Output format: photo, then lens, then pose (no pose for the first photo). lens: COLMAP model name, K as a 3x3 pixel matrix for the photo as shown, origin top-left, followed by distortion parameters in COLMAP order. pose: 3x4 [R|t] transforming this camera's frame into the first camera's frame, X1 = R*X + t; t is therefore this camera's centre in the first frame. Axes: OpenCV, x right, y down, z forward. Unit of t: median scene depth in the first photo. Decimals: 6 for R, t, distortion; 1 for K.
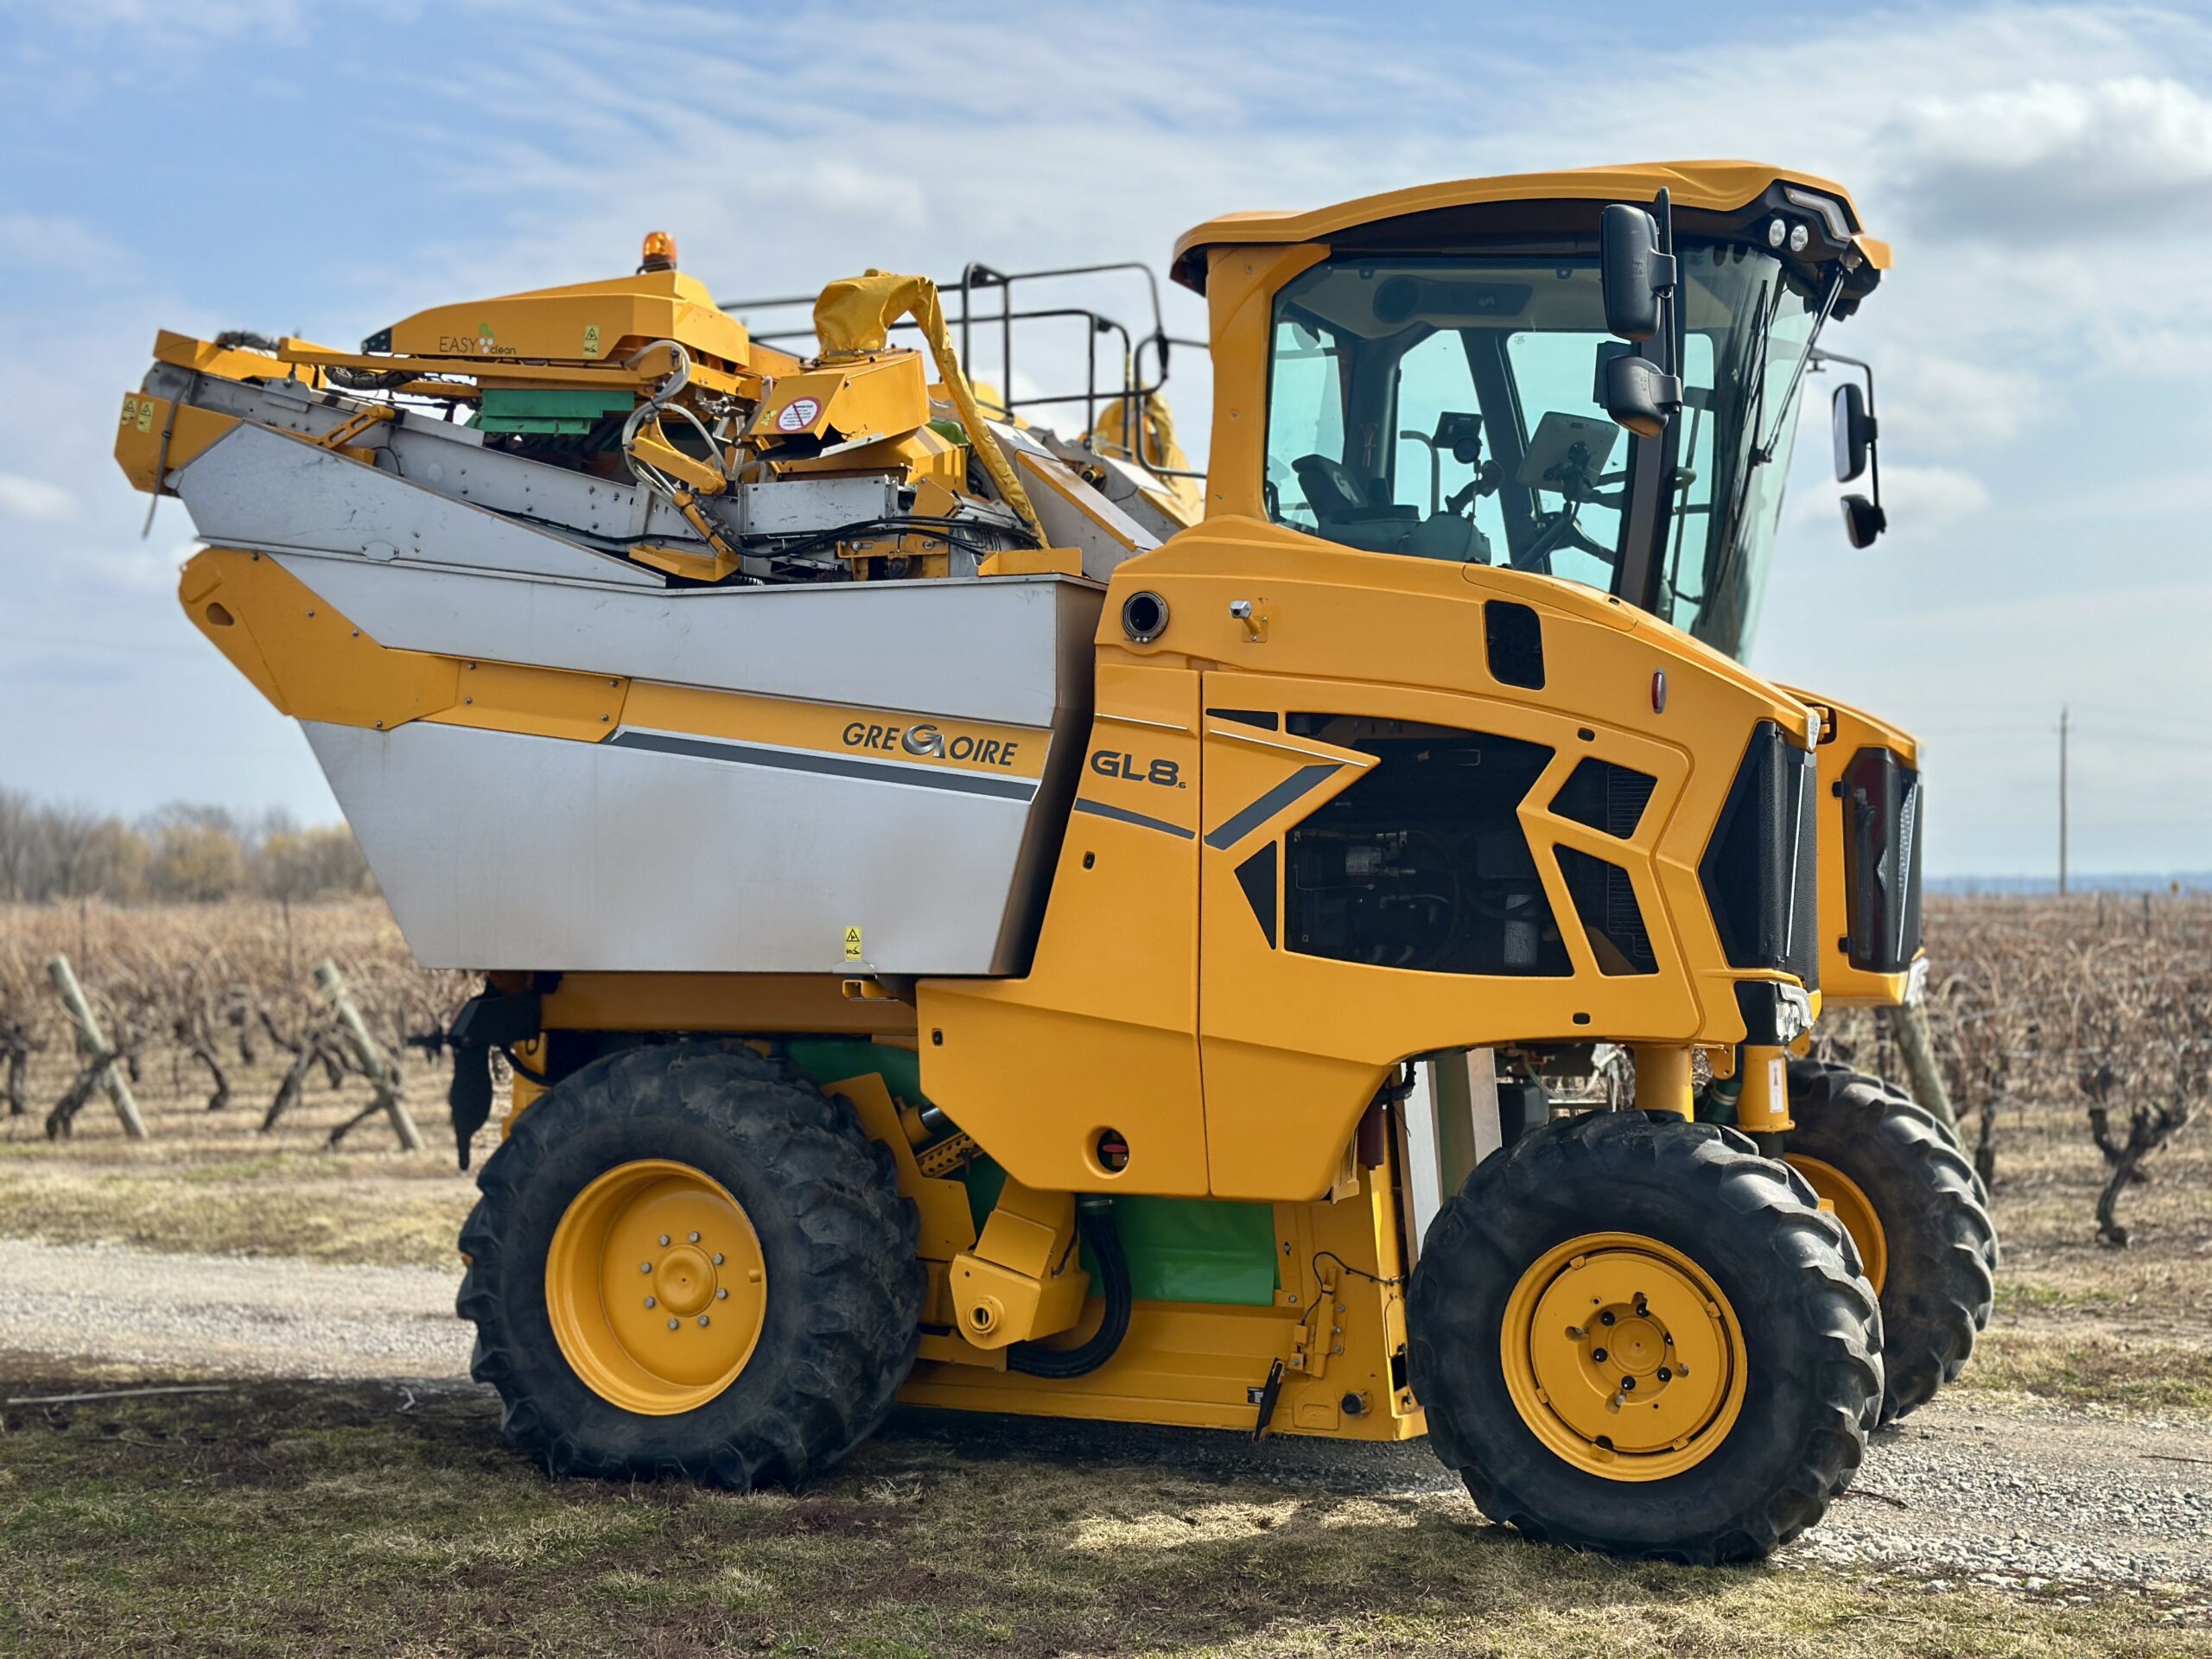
lens RADIAL K [[3051.9, 0, 1137.0], [0, 3051.9, 835.6], [0, 0, 1]] dist [0.174868, -0.007611]
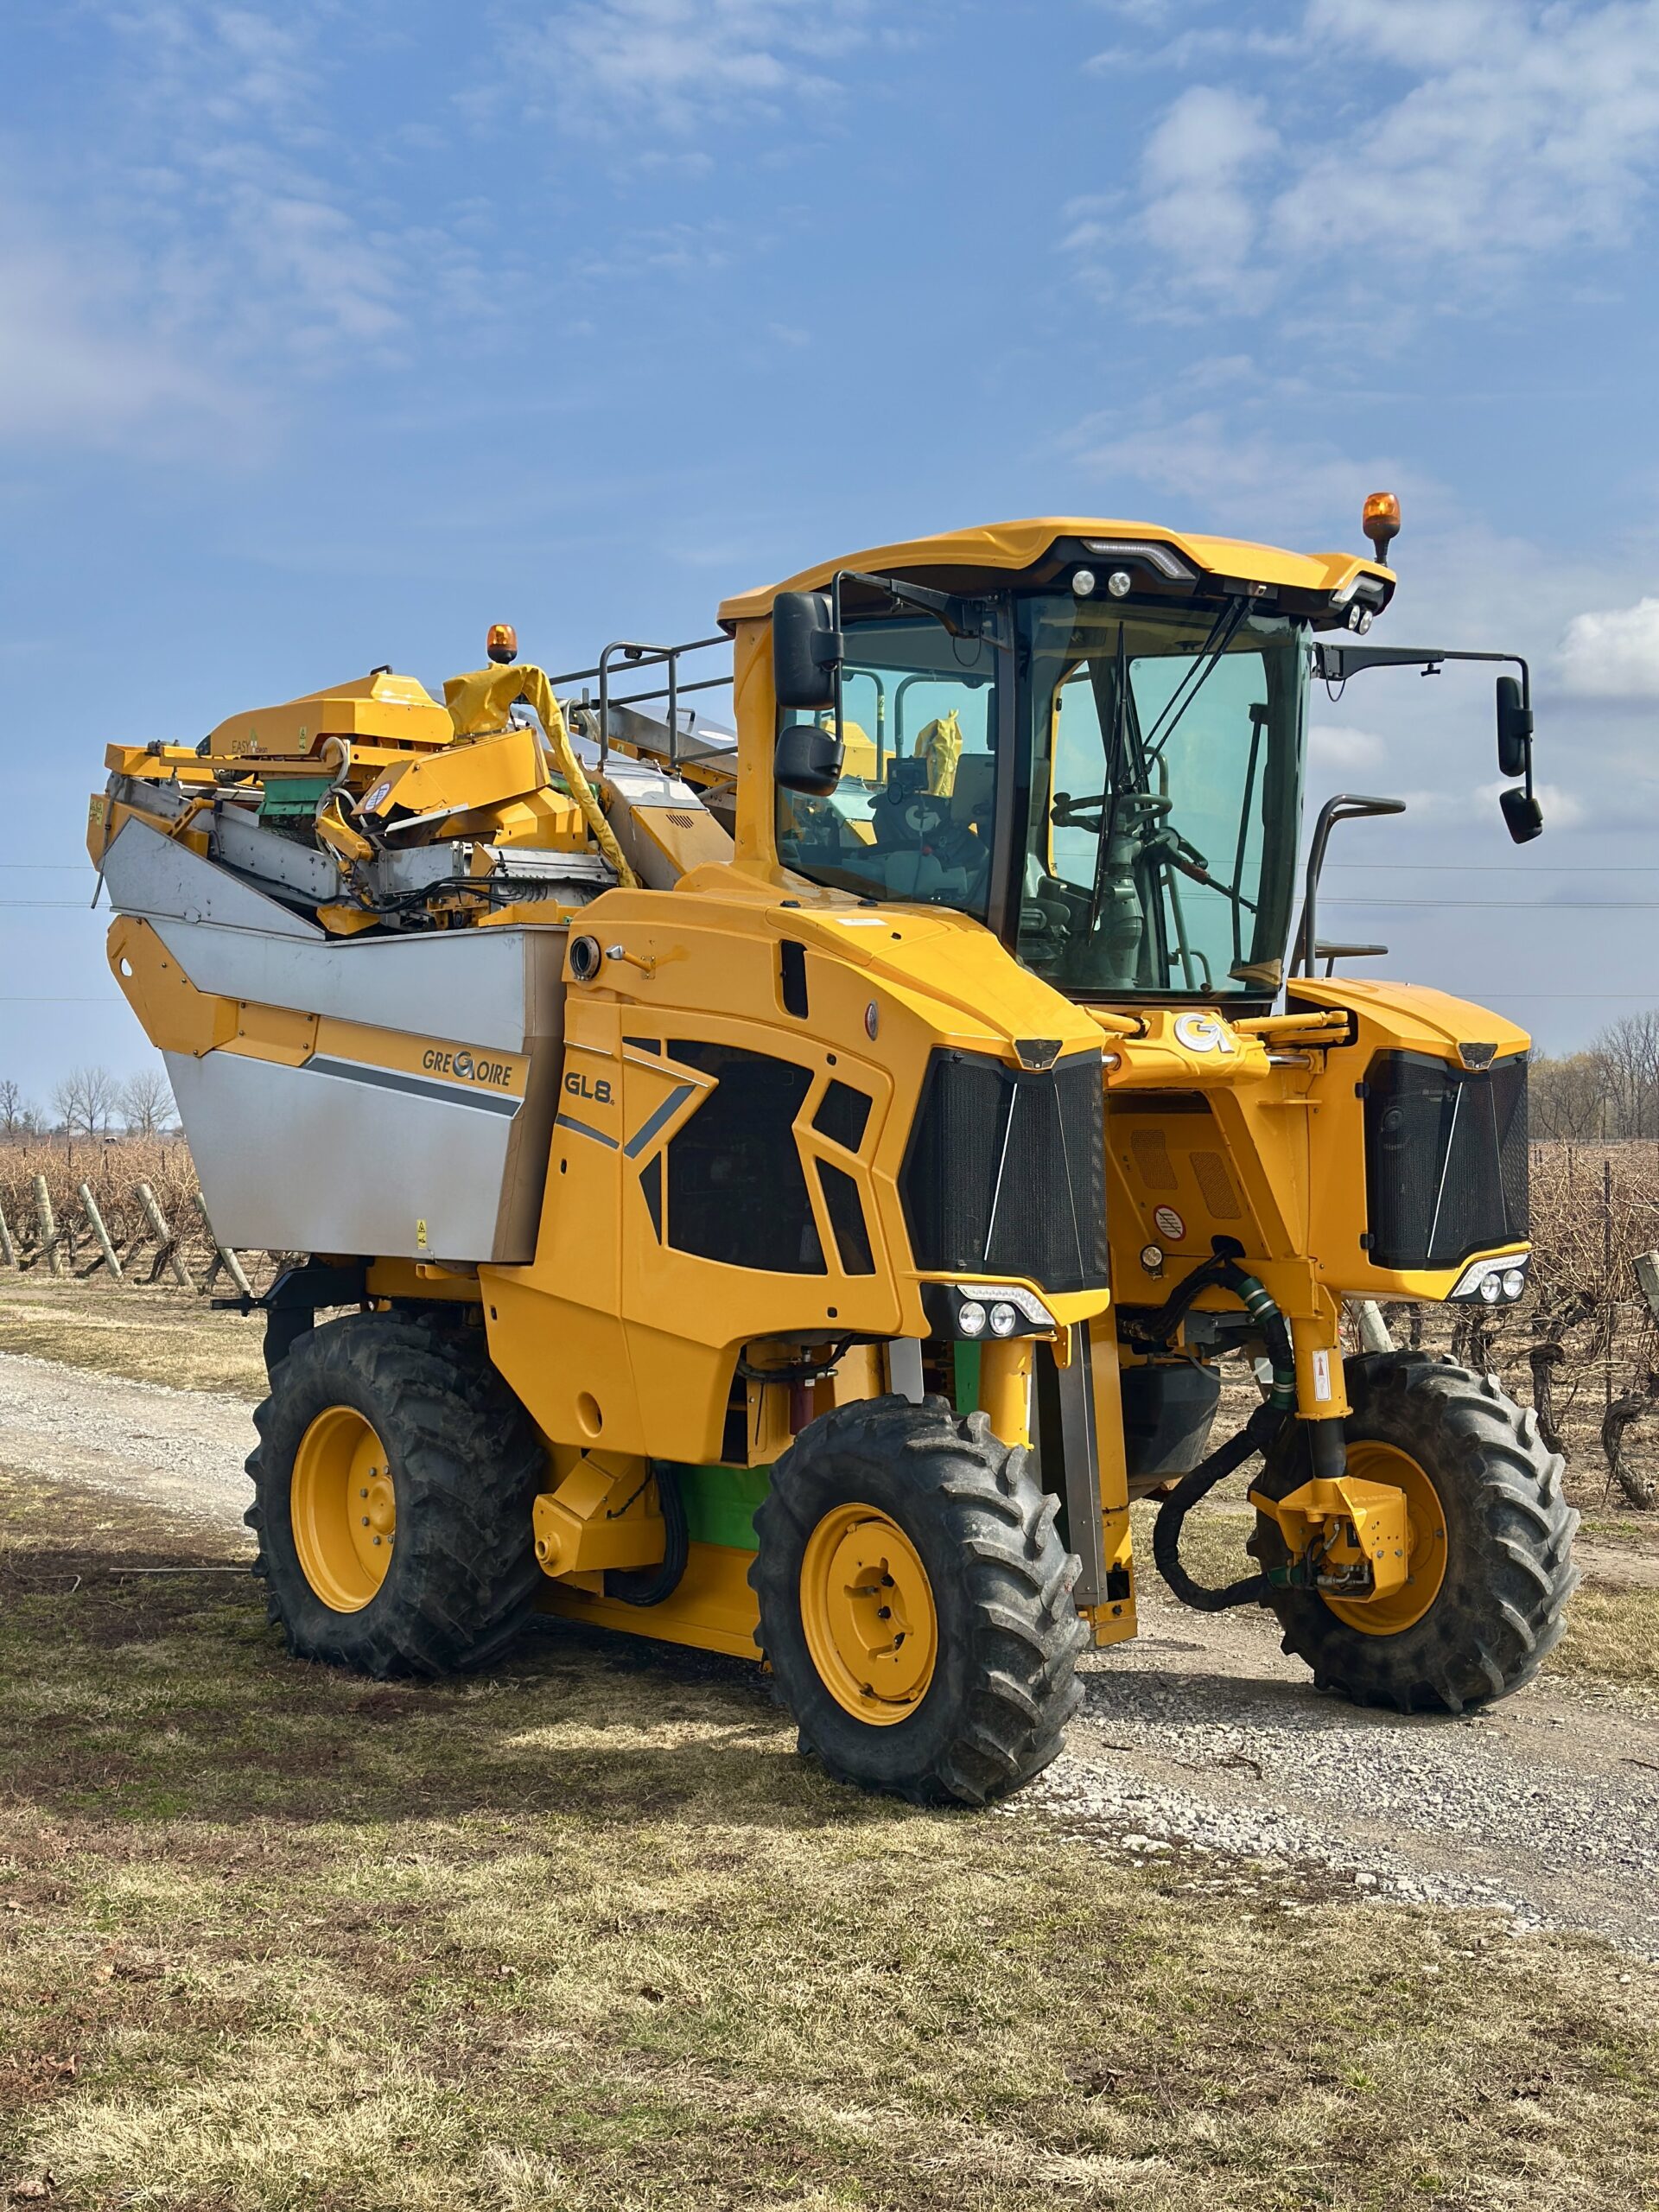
lens RADIAL K [[3051.9, 0, 812.3], [0, 3051.9, 1155.0], [0, 0, 1]] dist [0.174868, -0.007611]
pose [[0.881522, -0.000095, -0.472144, 0.605023], [0.013391, 0.999603, 0.024801, -0.023400], [0.471954, -0.028186, 0.881173, 0.010430]]
